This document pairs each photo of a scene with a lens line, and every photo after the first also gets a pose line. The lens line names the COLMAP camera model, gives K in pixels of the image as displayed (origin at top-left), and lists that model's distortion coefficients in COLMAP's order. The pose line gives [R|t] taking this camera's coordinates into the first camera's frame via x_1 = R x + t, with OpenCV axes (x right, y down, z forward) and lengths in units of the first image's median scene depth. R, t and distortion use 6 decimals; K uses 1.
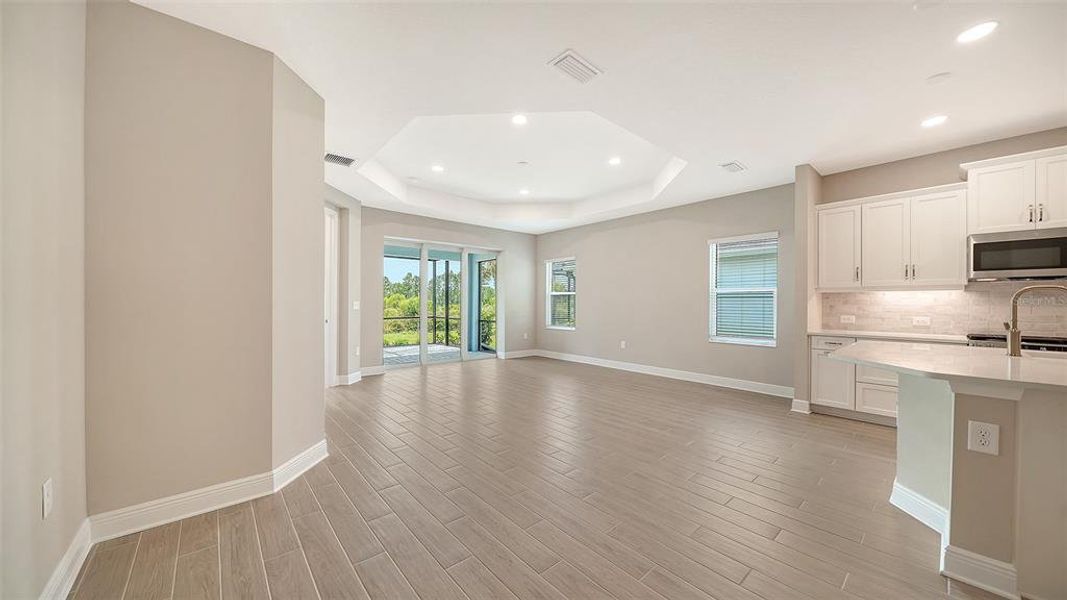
lens RADIAL K [[365.8, 0, 523.9], [0, 365.8, 304.0], [0, 0, 1]] dist [-0.001627, -0.001086]
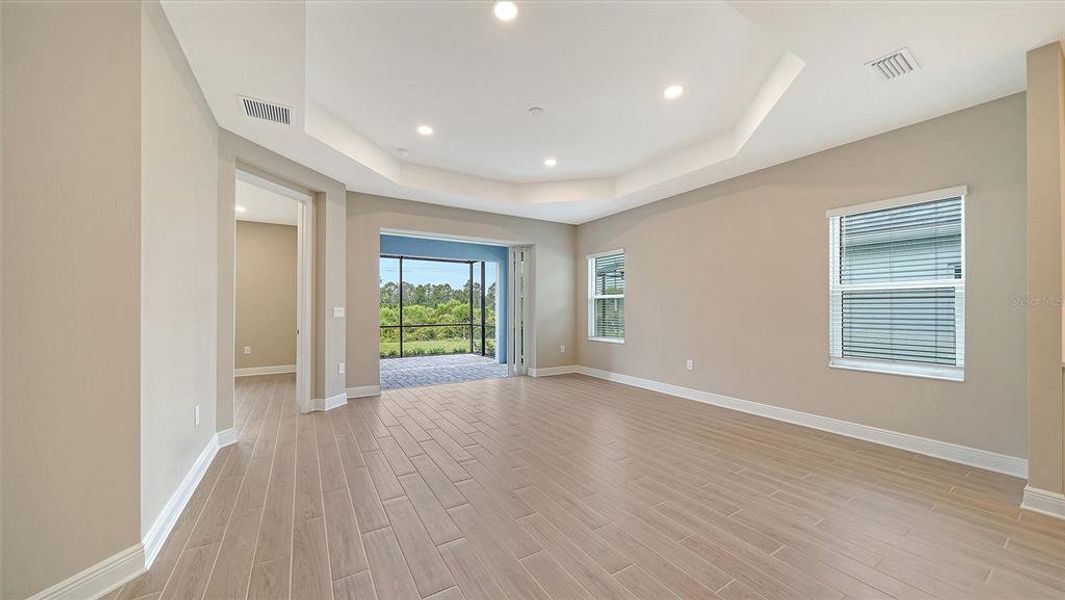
lens RADIAL K [[365.1, 0, 521.4], [0, 365.1, 306.4], [0, 0, 1]] dist [-0.001627, -0.001086]
pose [[0.985902, -0.005115, -0.167245, 0.090894], [0.003702, 0.999955, -0.008763, -0.001032], [0.167282, 0.008020, 0.985876, 0.325390]]
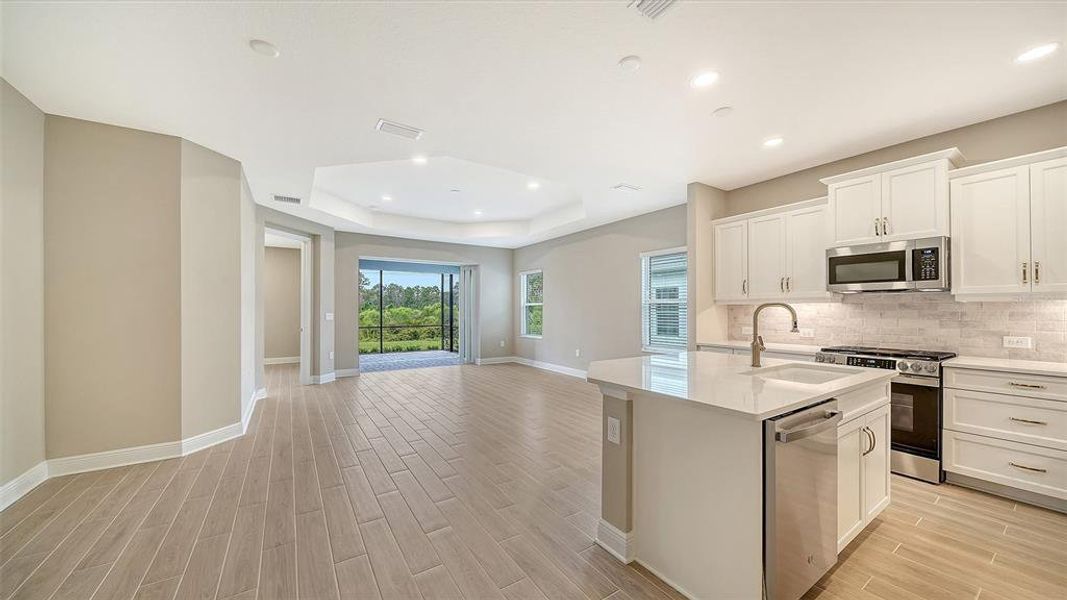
lens RADIAL K [[365.8, 0, 523.6], [0, 365.8, 310.0], [0, 0, 1]] dist [-0.001627, -0.001086]
pose [[0.990659, -0.003854, -0.136309, 0.382792], [0.003391, 0.999988, -0.003629, -0.012938], [0.136321, 0.003133, 0.990660, -0.092739]]
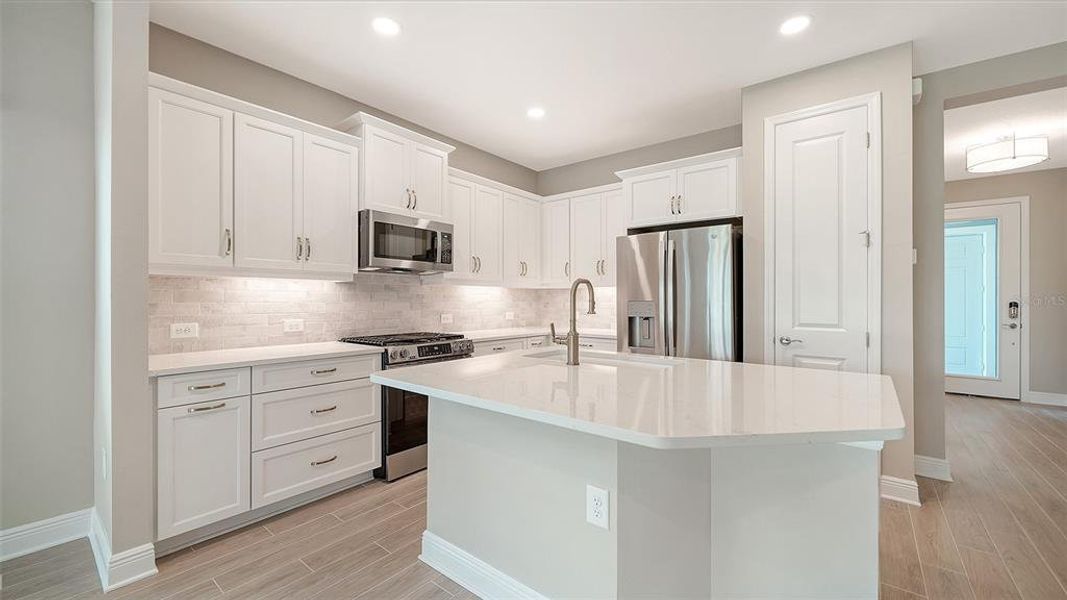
lens RADIAL K [[414.2, 0, 542.8], [0, 414.2, 300.1], [0, 0, 1]] dist [-0.001439, 0.000340]
pose [[-0.190299, -0.006809, 0.981703, 0.221927], [-0.000004, 0.999976, 0.006935, -0.003416], [-0.981726, 0.001316, -0.190294, 0.591475]]
